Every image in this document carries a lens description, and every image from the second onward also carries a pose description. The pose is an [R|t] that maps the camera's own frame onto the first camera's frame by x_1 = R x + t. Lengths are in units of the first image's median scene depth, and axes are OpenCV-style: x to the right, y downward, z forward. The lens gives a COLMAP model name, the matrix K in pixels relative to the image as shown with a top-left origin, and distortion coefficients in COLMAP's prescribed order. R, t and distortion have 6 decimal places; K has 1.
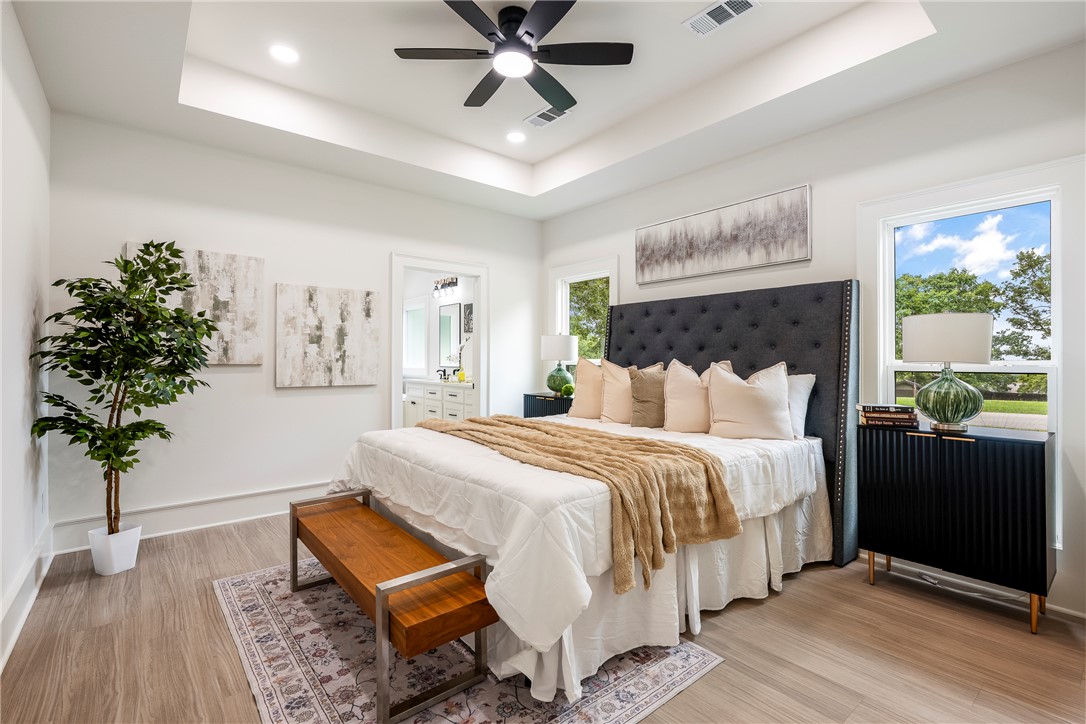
lens RADIAL K [[484.9, 0, 537.2], [0, 484.9, 360.8], [0, 0, 1]] dist [0.000055, -0.000007]
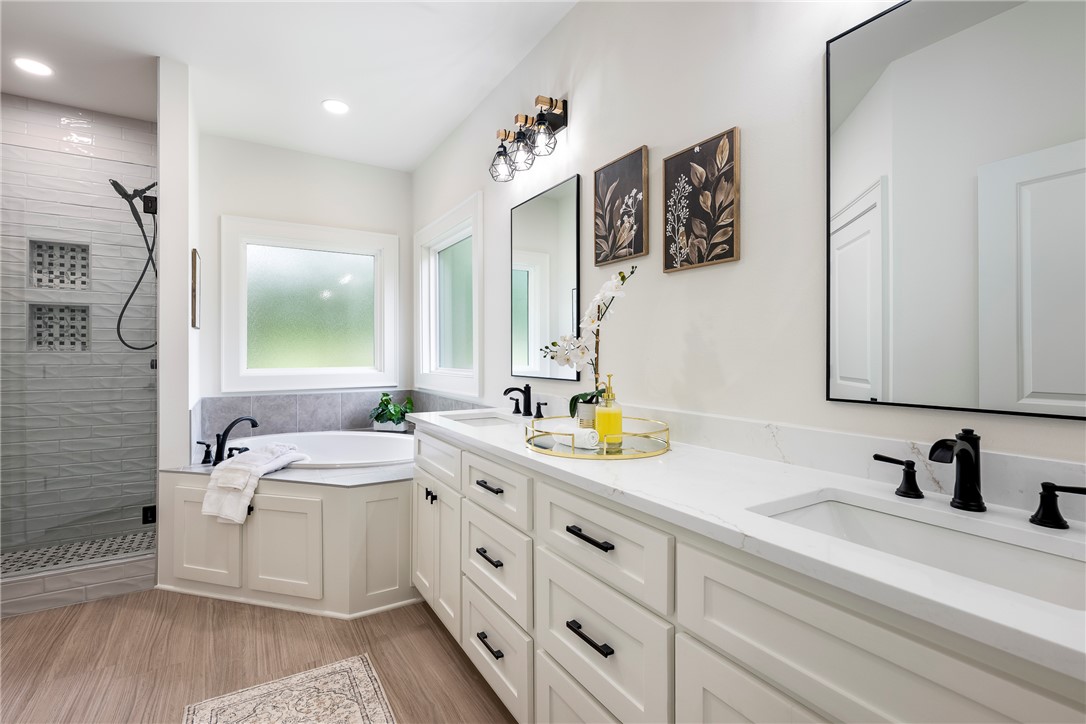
lens RADIAL K [[484.9, 0, 537.2], [0, 484.9, 360.8], [0, 0, 1]] dist [0.000055, -0.000007]
pose [[0.992791, 0.003146, -0.119815, -0.148123], [-0.002015, 0.999952, 0.009559, -0.002175], [0.119840, -0.009248, 0.992750, 0.689073]]
